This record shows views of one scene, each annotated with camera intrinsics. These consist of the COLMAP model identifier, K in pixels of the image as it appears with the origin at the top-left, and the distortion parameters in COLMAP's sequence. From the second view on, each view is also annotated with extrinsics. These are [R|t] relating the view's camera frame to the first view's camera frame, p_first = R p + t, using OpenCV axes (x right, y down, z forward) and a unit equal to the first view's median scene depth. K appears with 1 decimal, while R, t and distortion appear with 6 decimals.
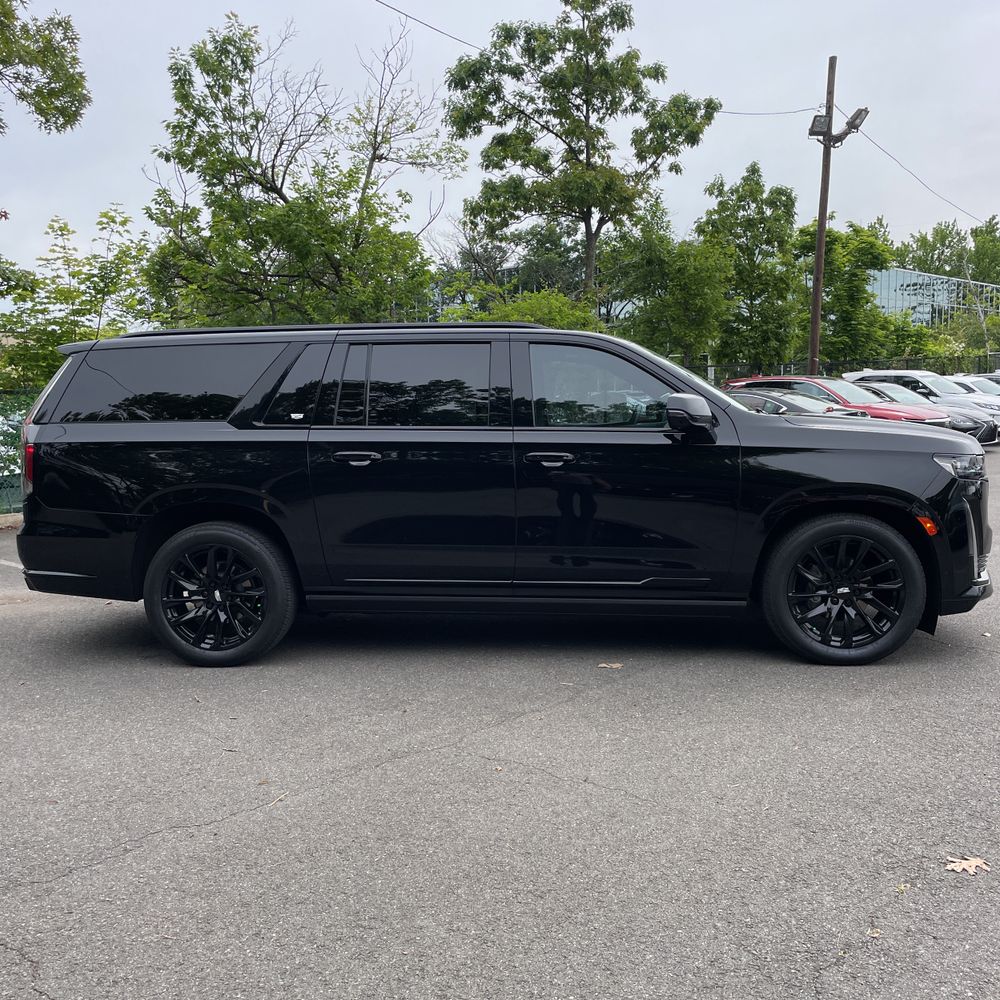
lens RADIAL K [[1026.6, 0, 534.6], [0, 1026.6, 500.2], [0, 0, 1]] dist [0.102250, -0.104982]
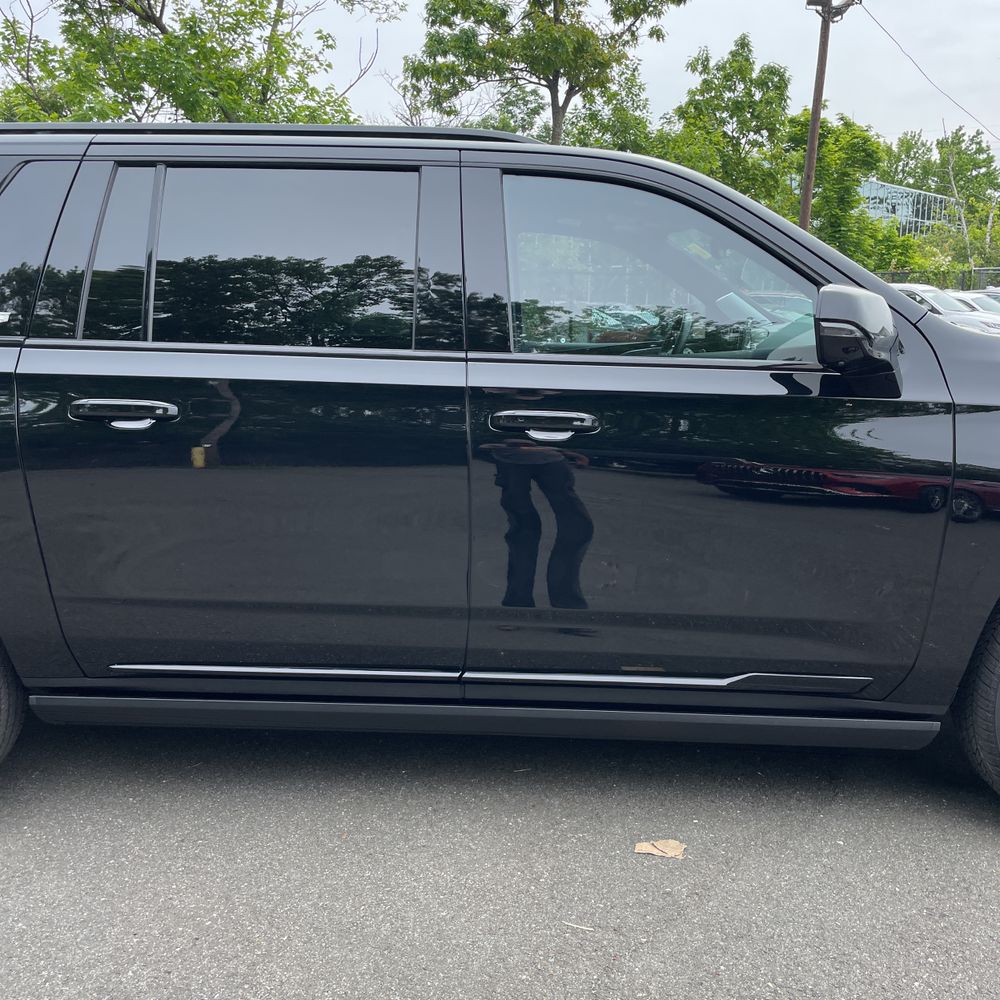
lens RADIAL K [[1026.6, 0, 534.6], [0, 1026.6, 500.2], [0, 0, 1]] dist [0.102250, -0.104982]
pose [[0.998553, 0.012821, 0.052227, -0.003293], [-0.017187, 0.996315, 0.084027, -0.010601], [-0.050957, -0.084803, 0.995094, 0.125619]]
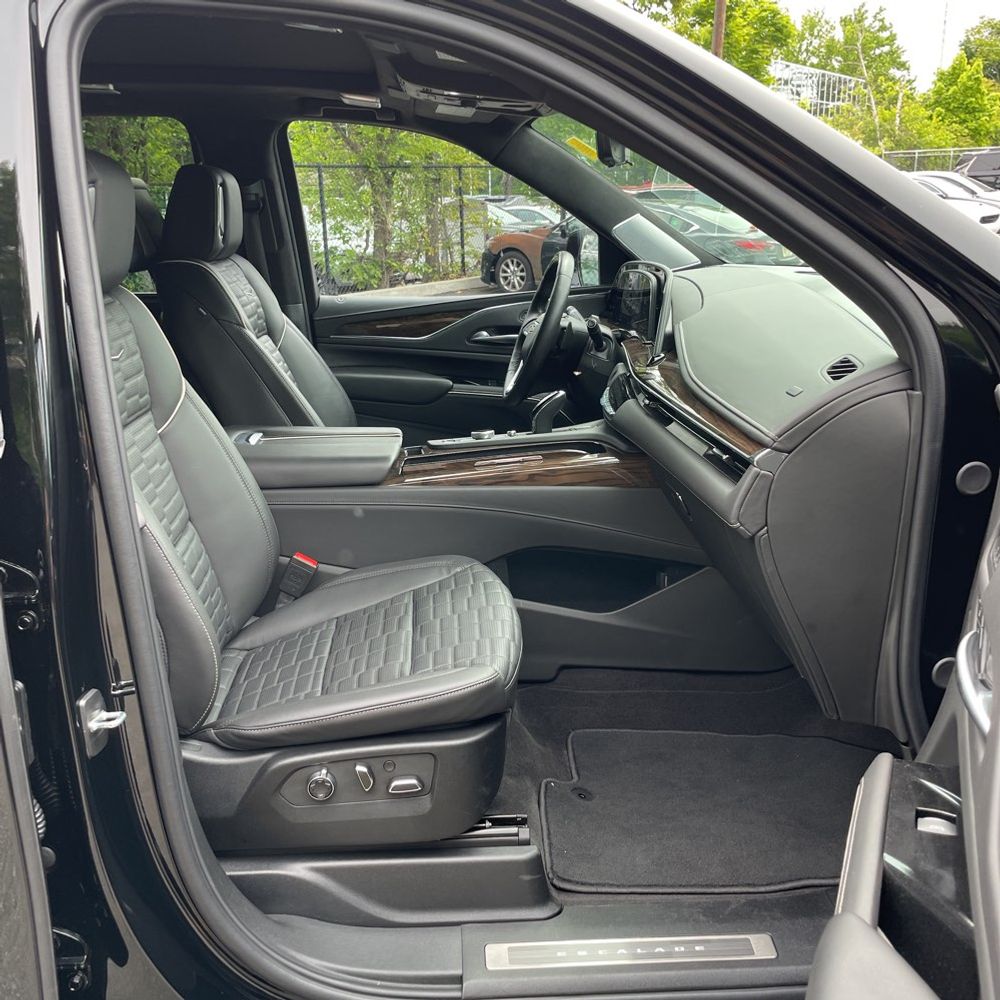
lens RADIAL K [[1022.4, 0, 522.7], [0, 1022.4, 499.3], [0, 0, 1]] dist [0.082378, -0.109950]
pose [[0.992028, -0.037041, 0.120454, 0.012443], [0.014693, 0.983304, 0.181377, -0.021879], [-0.125161, -0.178161, 0.976009, 0.190394]]
